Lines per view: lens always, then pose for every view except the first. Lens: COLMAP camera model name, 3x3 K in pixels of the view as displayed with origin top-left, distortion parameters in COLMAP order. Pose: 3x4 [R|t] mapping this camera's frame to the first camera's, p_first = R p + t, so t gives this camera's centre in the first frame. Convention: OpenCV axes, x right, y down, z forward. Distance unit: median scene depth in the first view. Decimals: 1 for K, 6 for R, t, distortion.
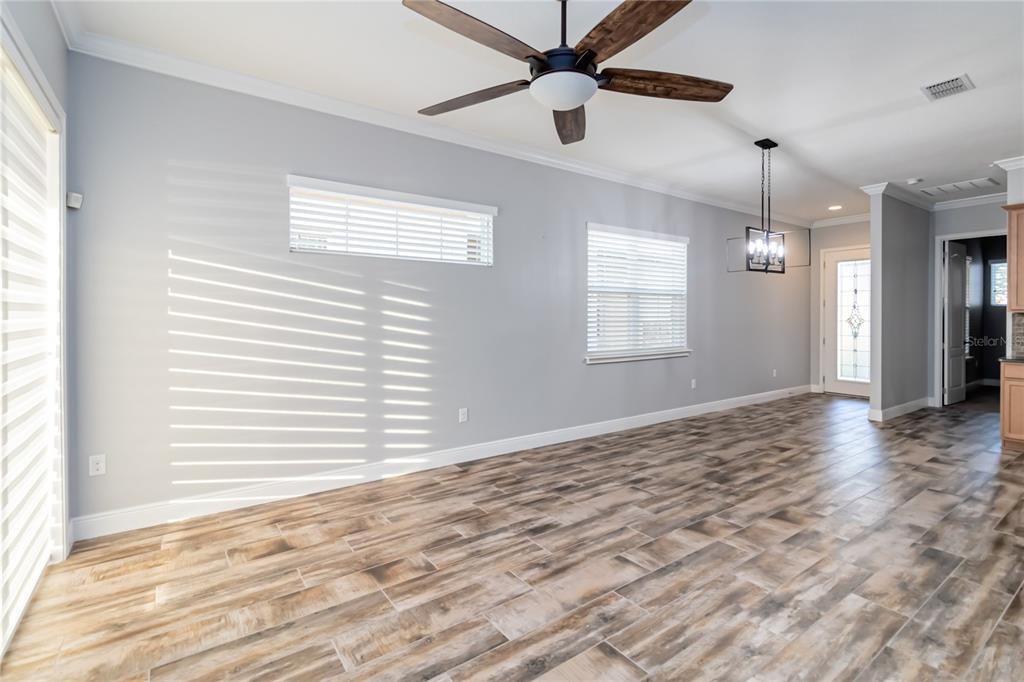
lens RADIAL K [[477.4, 0, 515.5], [0, 477.4, 319.9], [0, 0, 1]] dist [0.001015, 0.000176]
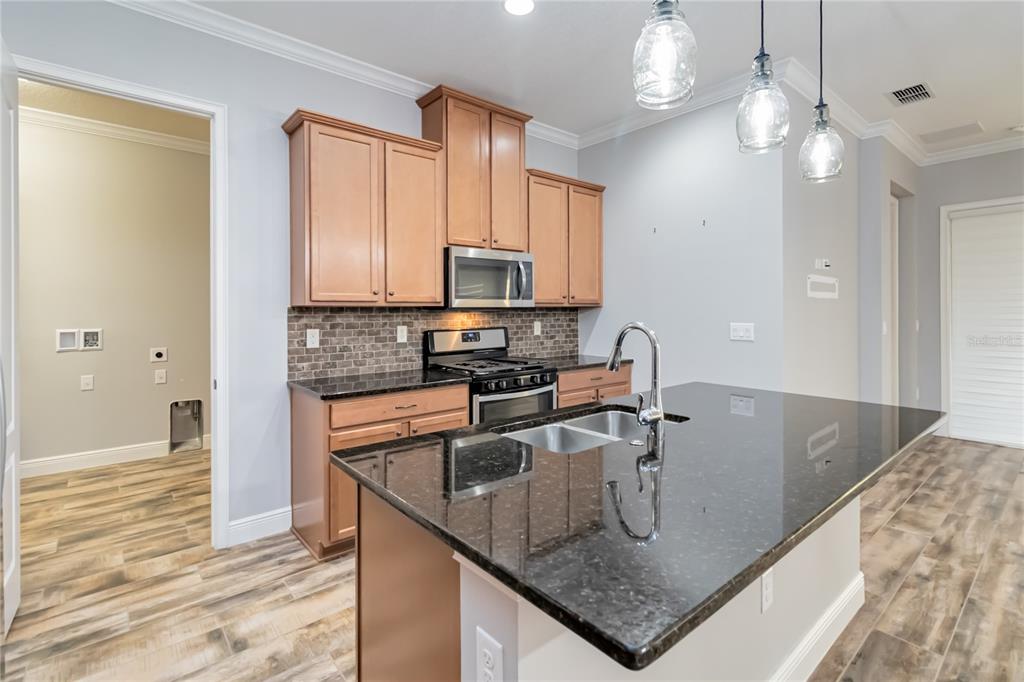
lens RADIAL K [[480.3, 0, 515.9], [0, 480.3, 310.8], [0, 0, 1]] dist [-0.000726, 0.000263]
pose [[-0.996678, 0.003541, -0.081369, 1.477247], [0.002961, 0.999969, 0.007248, -0.016837], [0.081392, 0.006983, -0.996658, 1.373500]]
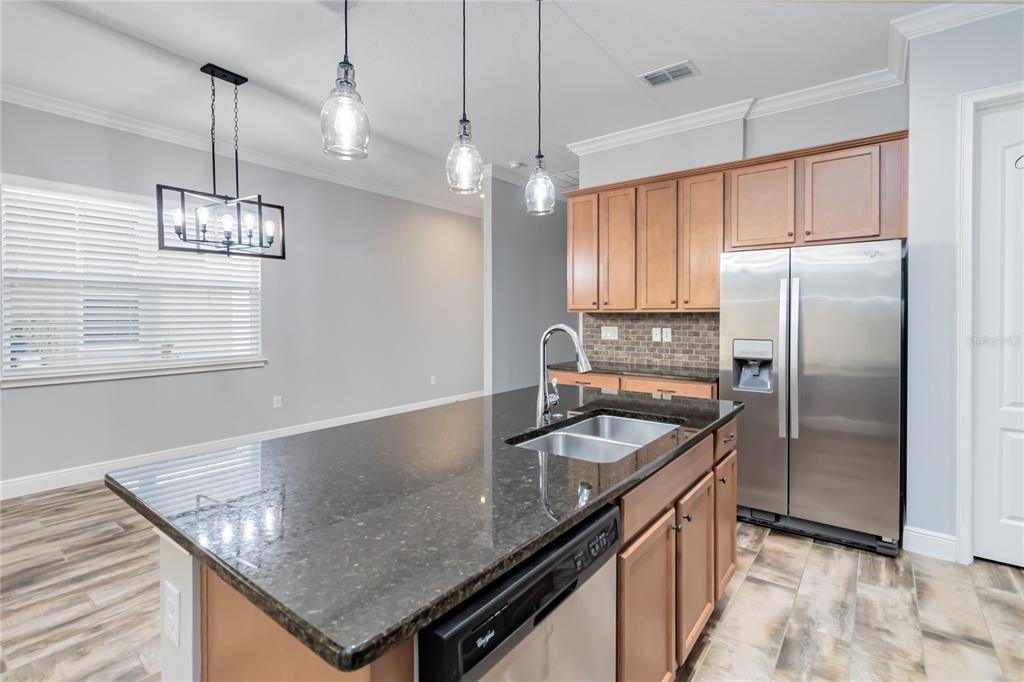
lens RADIAL K [[474.9, 0, 510.9], [0, 474.9, 320.4], [0, 0, 1]] dist [0.001517, 0.000111]
pose [[0.957528, -0.001826, 0.288335, 1.062237], [0.000660, 0.999991, 0.004139, -0.006372], [-0.288341, -0.003773, 0.957521, 0.291006]]
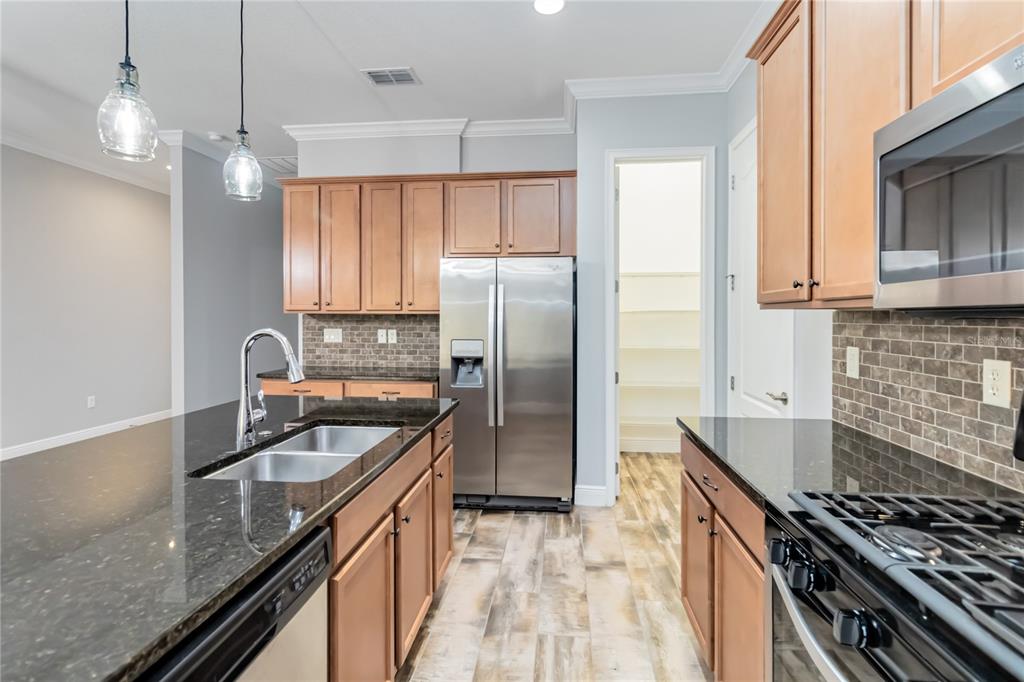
lens RADIAL K [[477.4, 0, 515.5], [0, 477.4, 319.9], [0, 0, 1]] dist [0.001015, 0.000176]
pose [[0.660628, -0.005424, 0.750694, 1.086877], [0.002726, 0.999985, 0.004826, -0.011563], [-0.750708, -0.001142, 0.660633, 0.294158]]
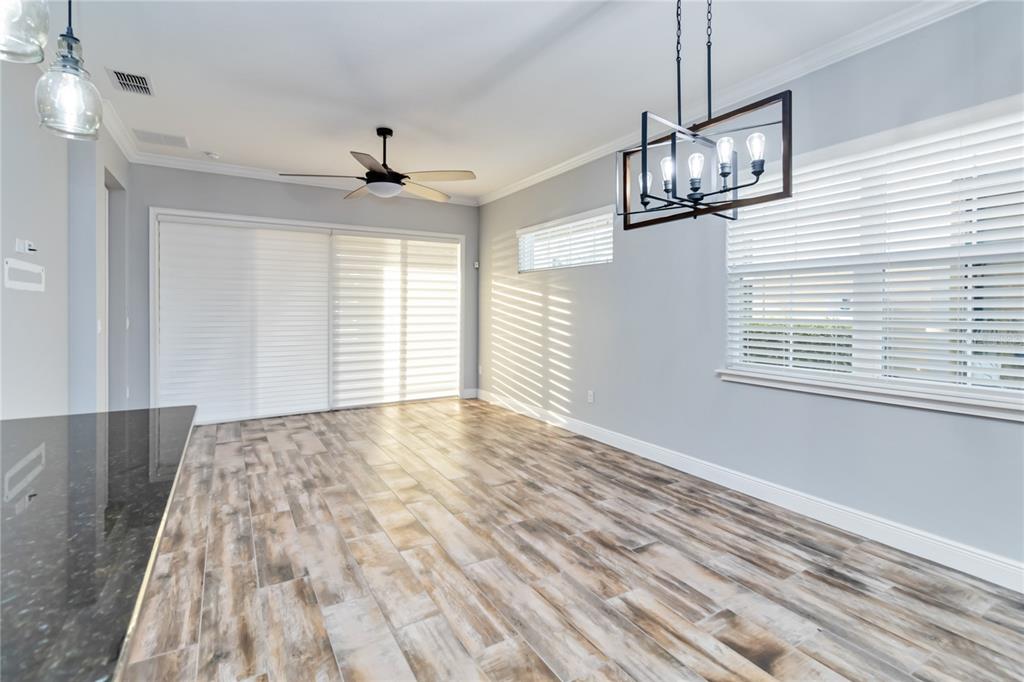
lens RADIAL K [[482.4, 0, 510.8], [0, 482.4, 313.2], [0, 0, 1]] dist [0.001307, -0.000047]
pose [[-0.088753, 0.007309, -0.996027, 1.474817], [-0.011287, 0.999901, 0.008343, -0.011282], [0.995990, 0.011982, -0.088661, 1.271818]]
